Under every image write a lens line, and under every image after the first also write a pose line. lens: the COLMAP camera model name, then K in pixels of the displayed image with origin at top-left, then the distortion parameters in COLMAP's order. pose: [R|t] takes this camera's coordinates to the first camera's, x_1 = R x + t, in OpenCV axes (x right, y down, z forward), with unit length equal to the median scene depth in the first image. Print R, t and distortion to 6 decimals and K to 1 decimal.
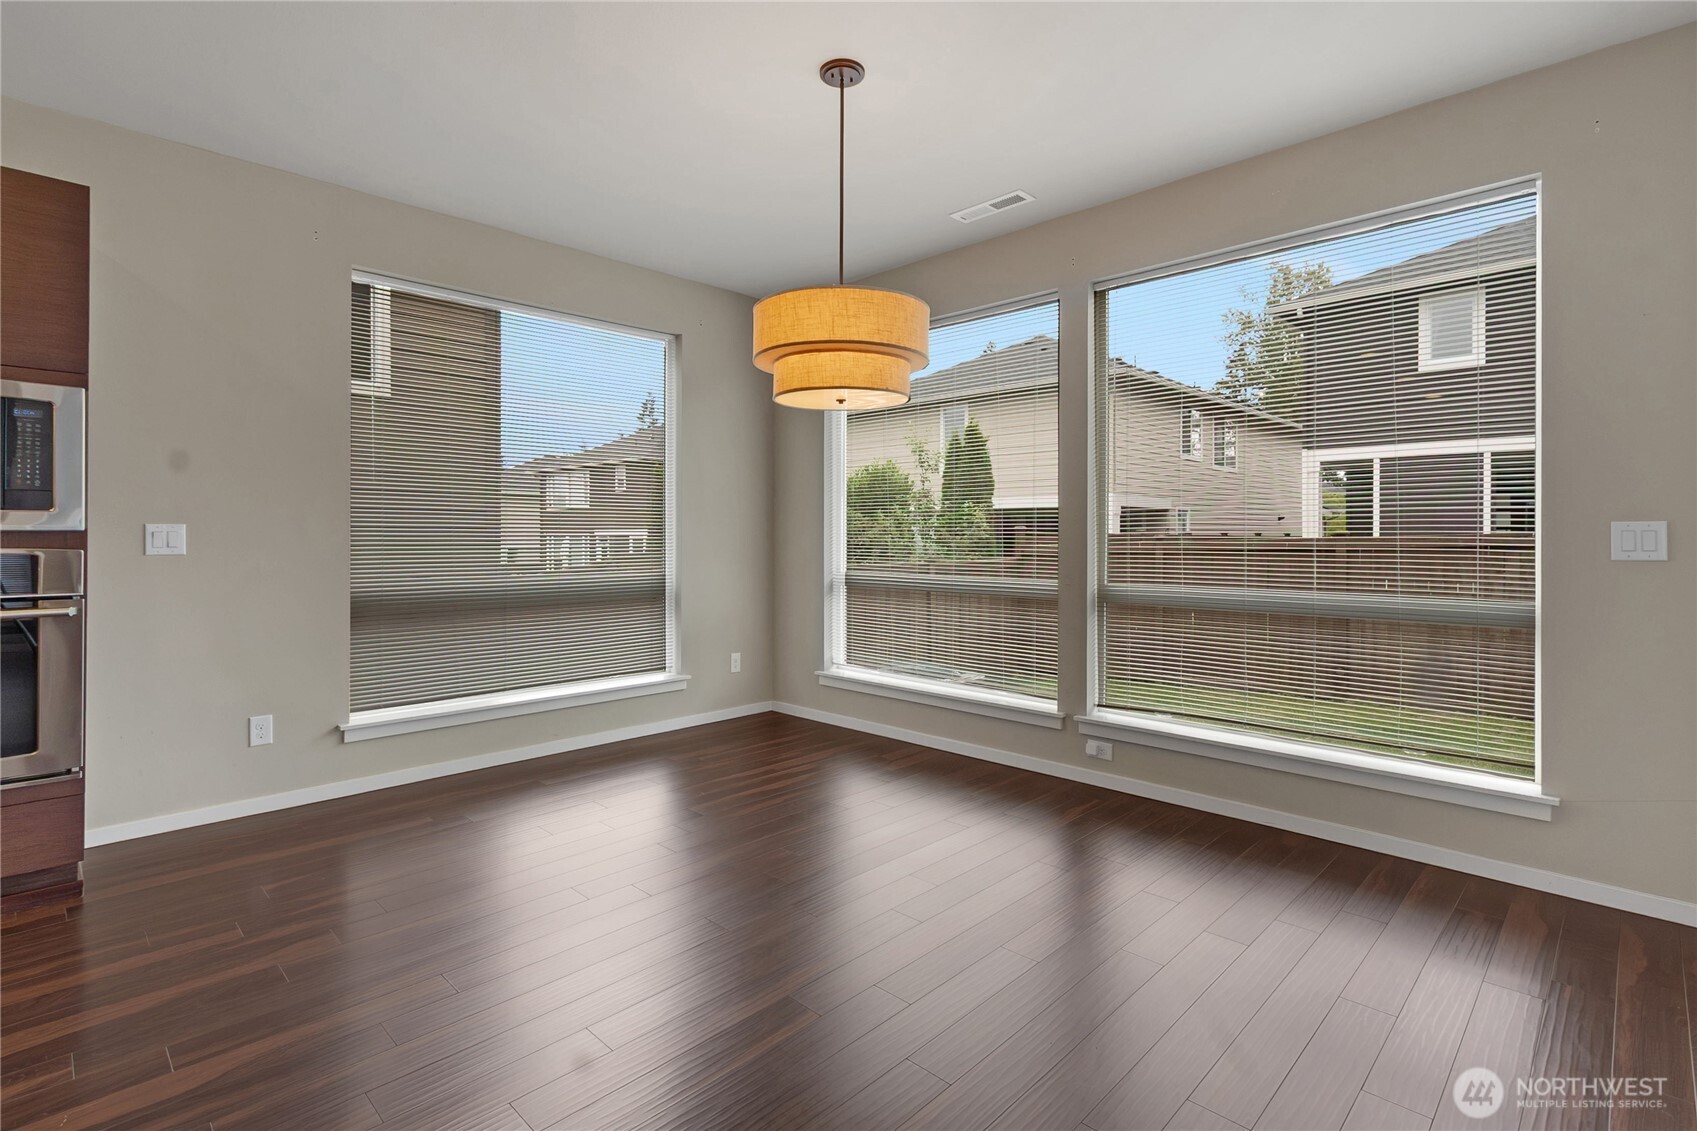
lens RADIAL K [[804.7, 0, 845.4], [0, 804.7, 551.3], [0, 0, 1]] dist [0.001826, 0.000037]
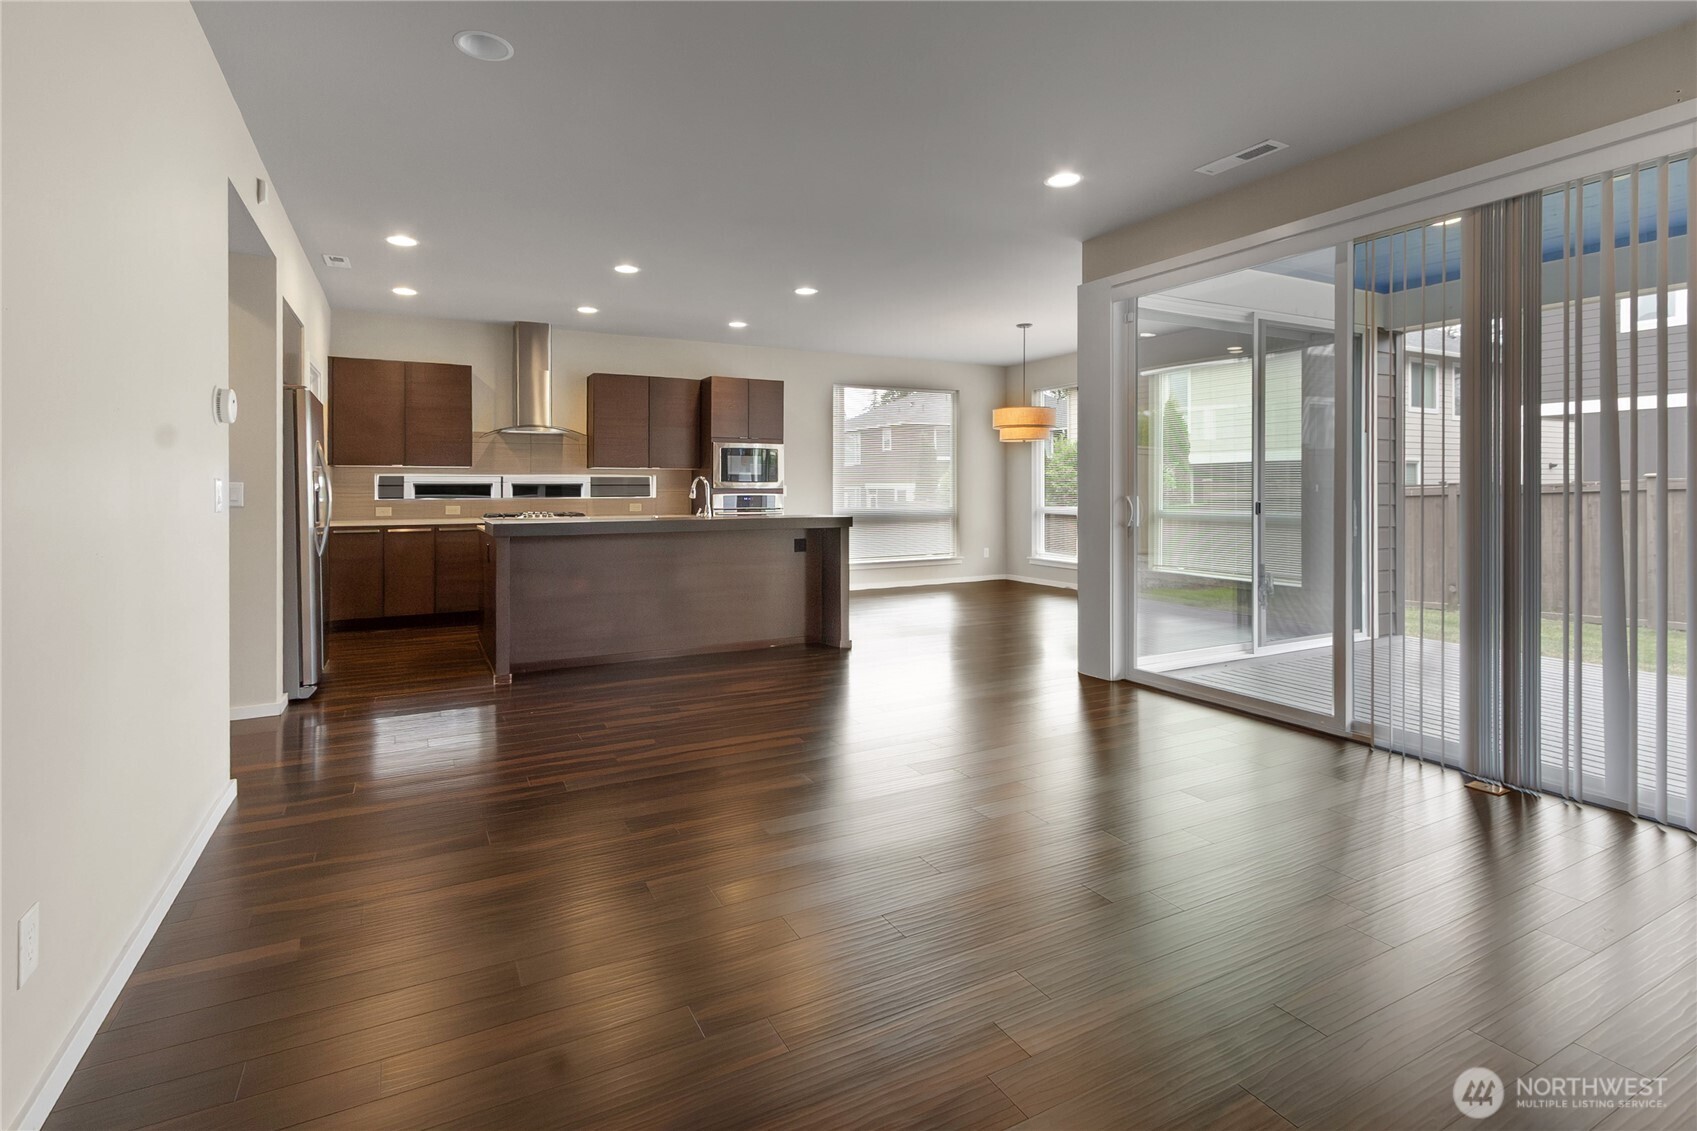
lens RADIAL K [[804.7, 0, 837.9], [0, 804.7, 496.1], [0, 0, 1]] dist [0.001826, 0.000037]
pose [[0.950779, -0.004362, -0.309840, 0.122538], [0.001768, 0.999961, -0.008652, 0.015429], [0.309865, 0.007679, 0.950749, -0.938429]]
